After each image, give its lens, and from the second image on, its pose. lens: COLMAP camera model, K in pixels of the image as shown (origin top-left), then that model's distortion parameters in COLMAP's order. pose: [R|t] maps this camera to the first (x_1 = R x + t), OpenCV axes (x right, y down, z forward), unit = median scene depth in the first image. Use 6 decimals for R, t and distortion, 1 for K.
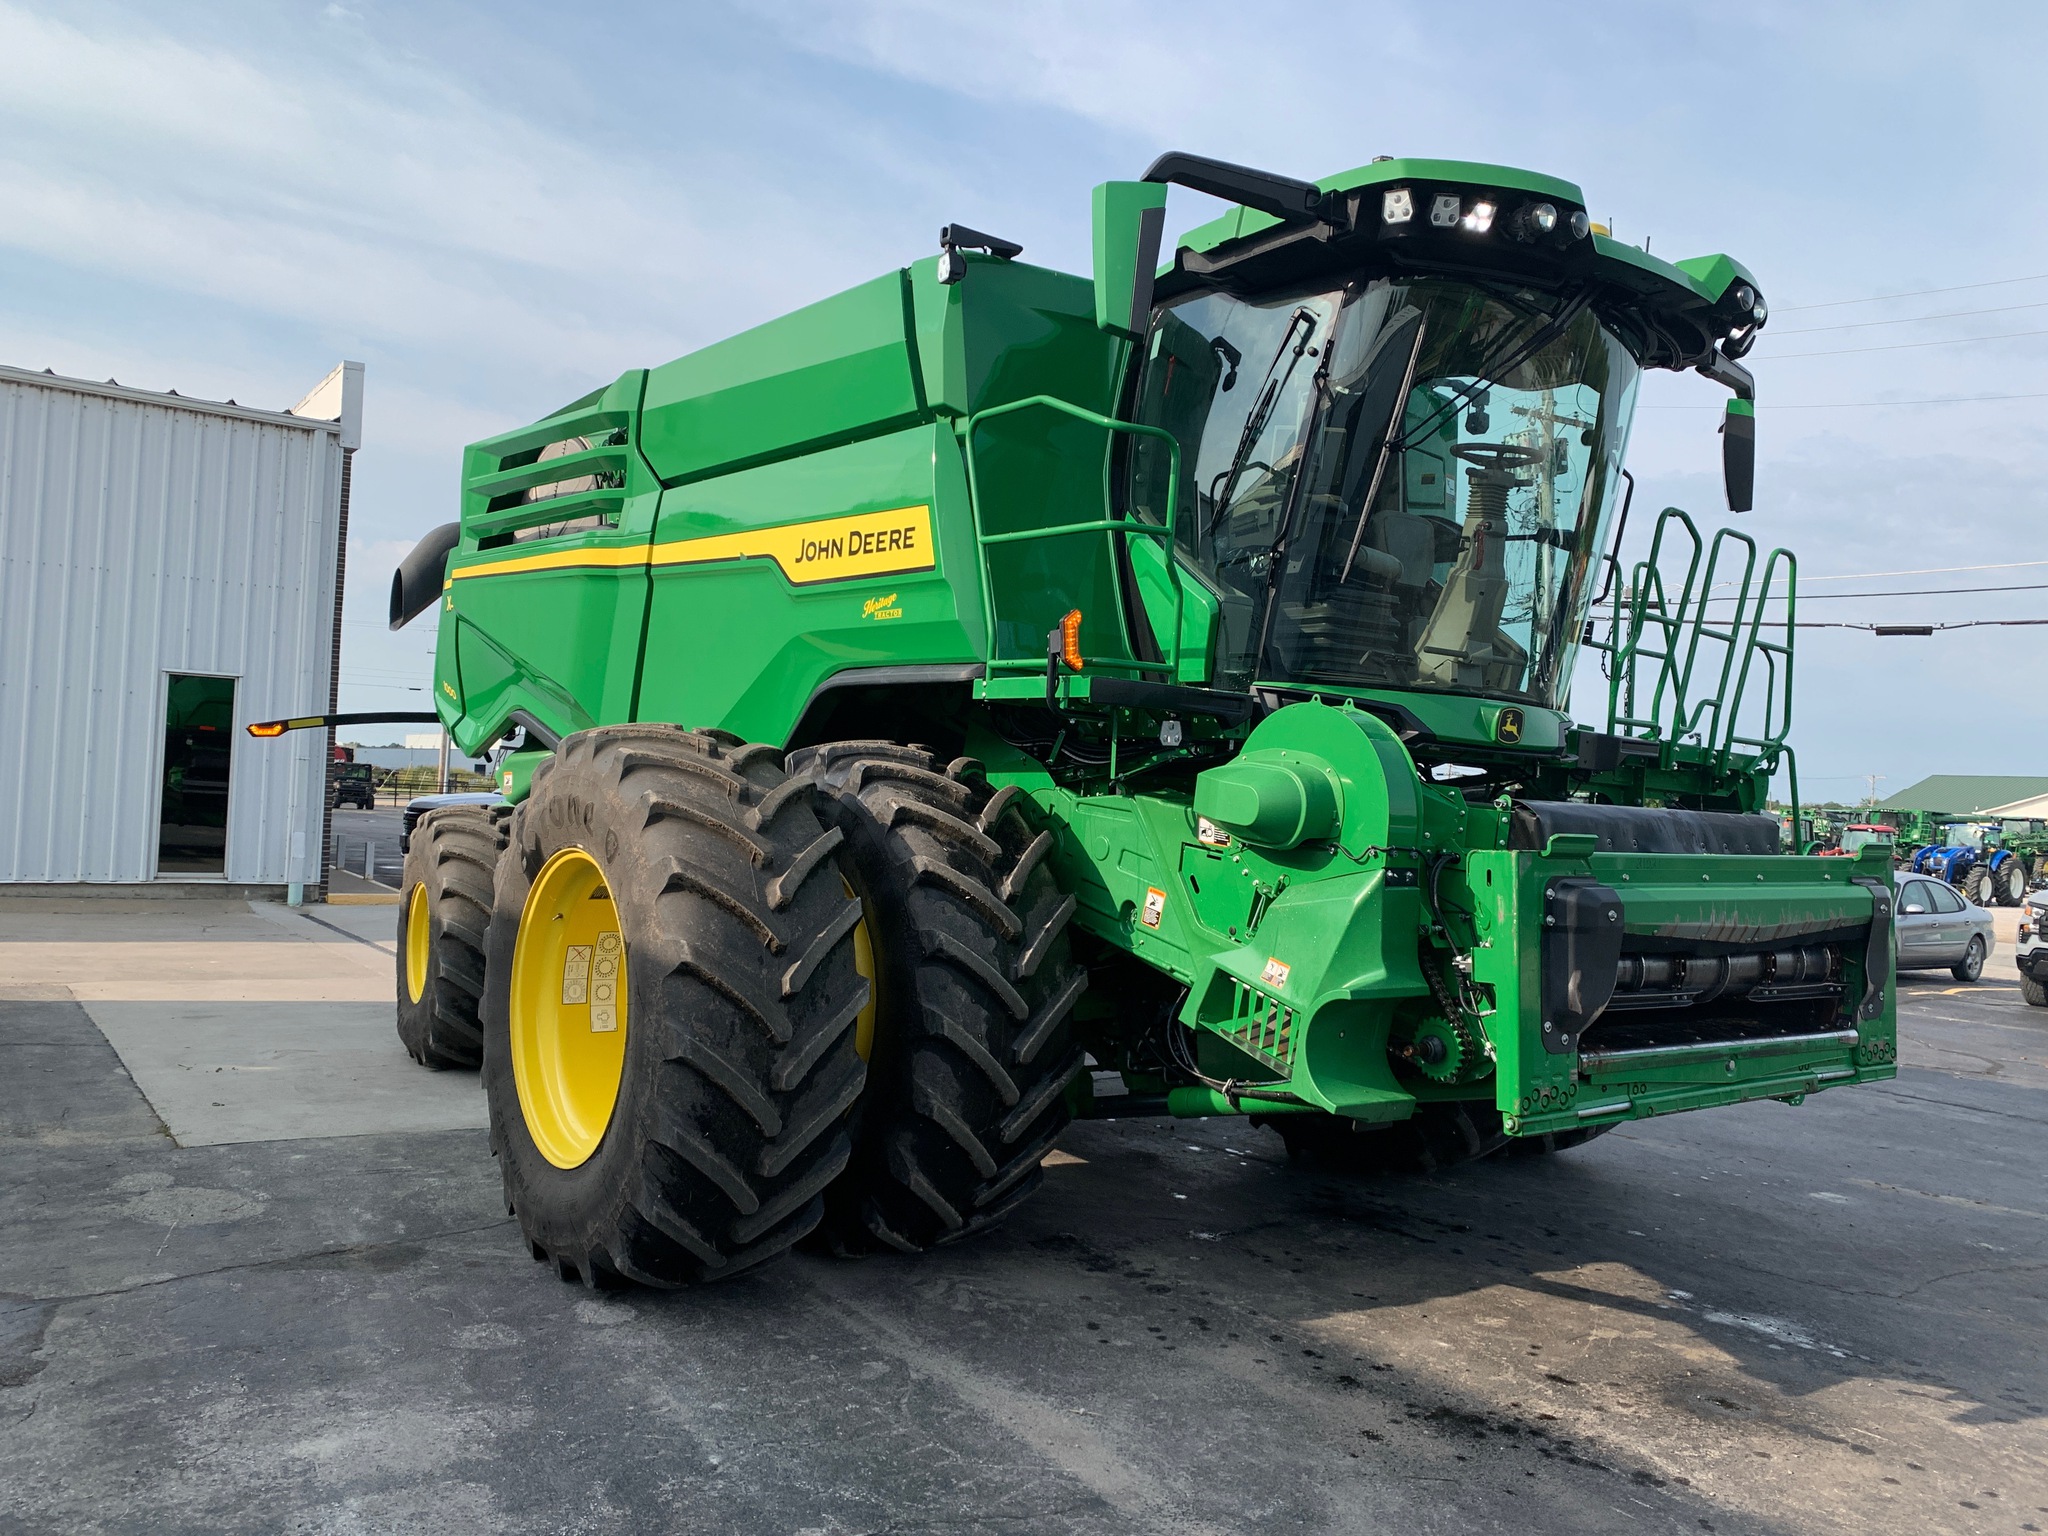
lens RADIAL K [[1571.6, 0, 1029.1], [0, 1571.6, 775.4], [0, 0, 1]] dist [0.026819, -0.029496]
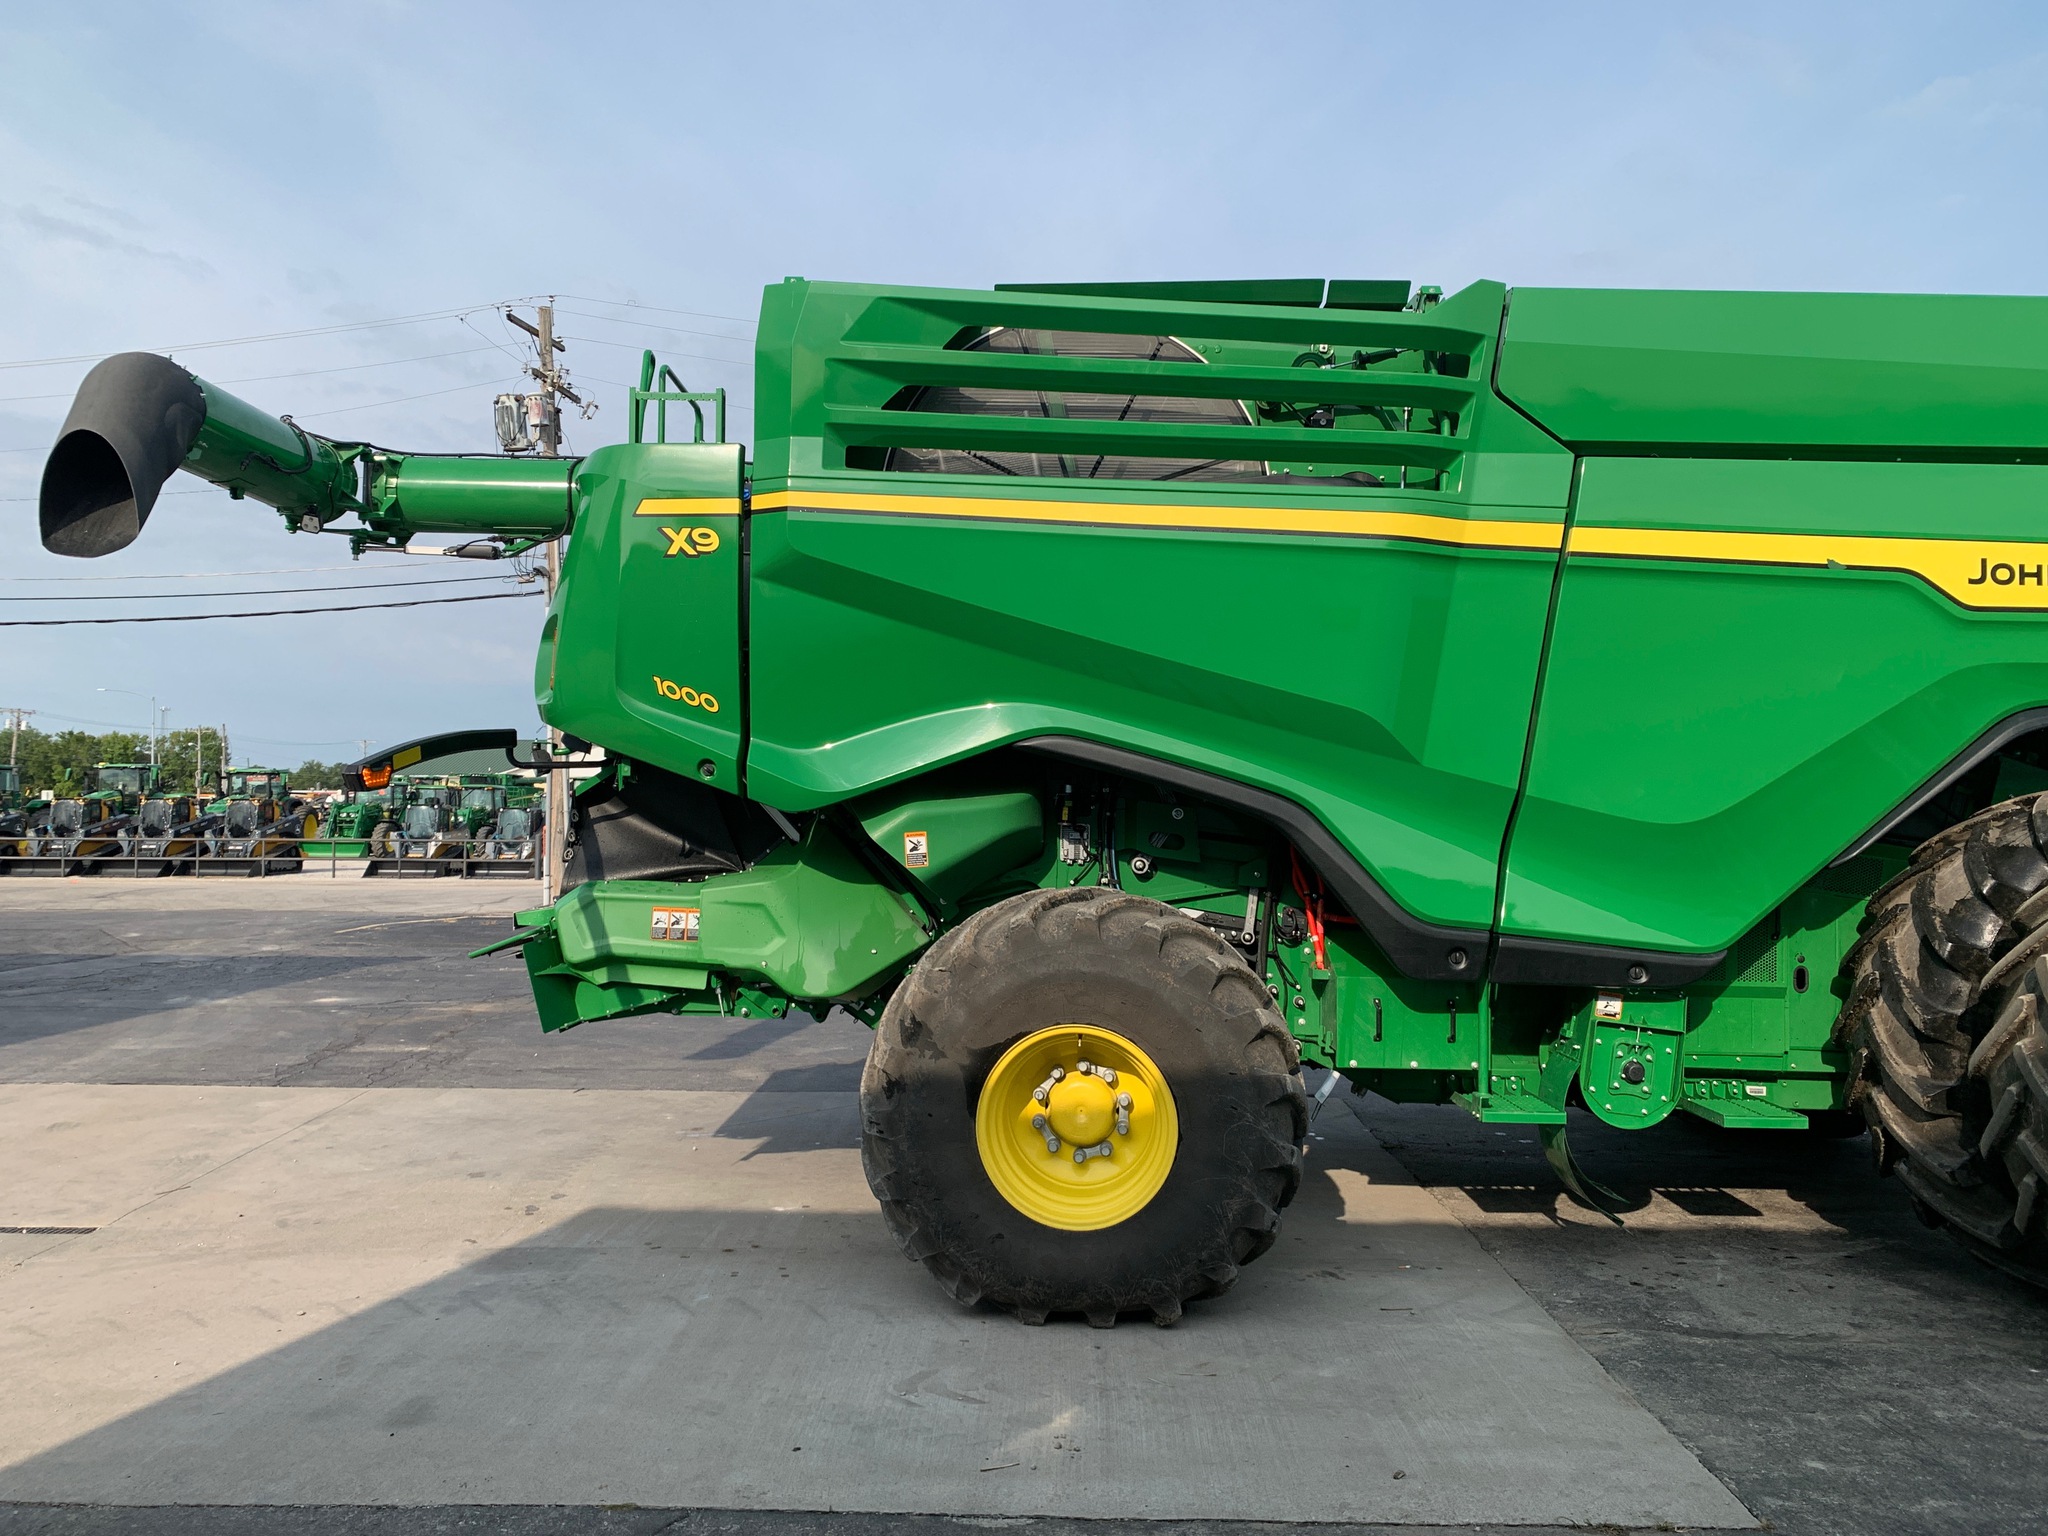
lens RADIAL K [[1571.6, 0, 998.5], [0, 1571.6, 762.9], [0, 0, 1]] dist [0.026819, -0.029496]
pose [[0.605701, -0.032300, 0.795036, -1.529982], [0.020665, 0.999477, 0.024863, -0.086797], [-0.795424, 0.001370, 0.606052, 1.147966]]
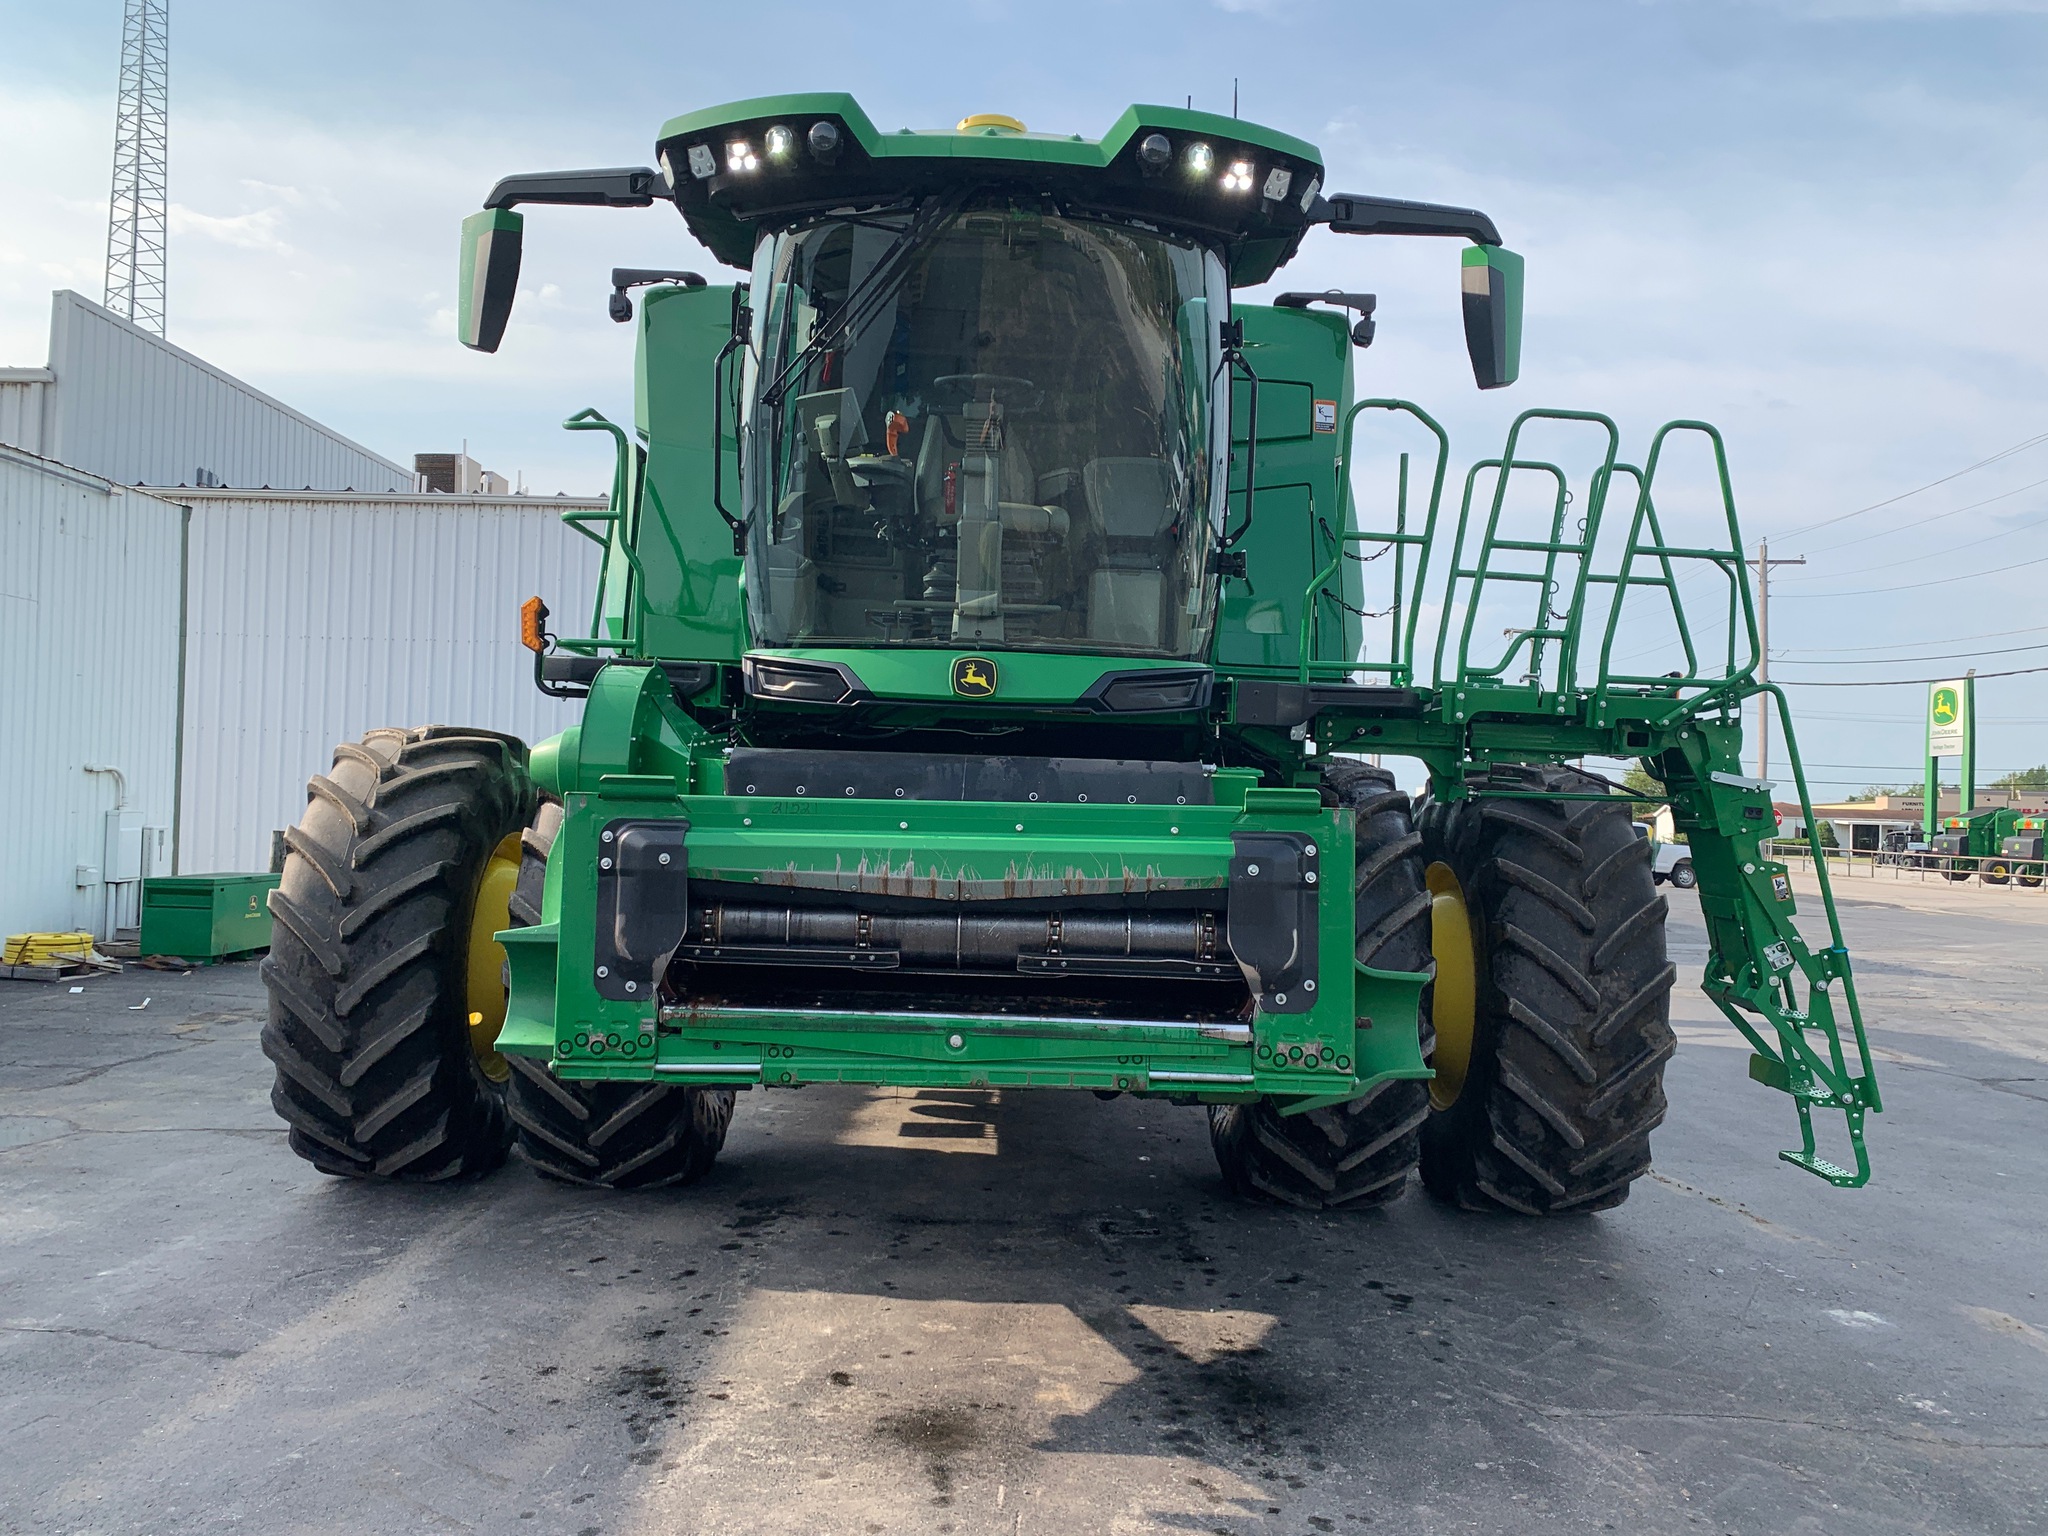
lens RADIAL K [[1571.6, 0, 1014.2], [0, 1571.6, 782.6], [0, 0, 1]] dist [0.026819, -0.029496]
pose [[0.804124, -0.033618, -0.593511, 0.932572], [0.017463, 0.999305, -0.032942, 0.065360], [0.594205, 0.016125, 0.804152, 0.302294]]
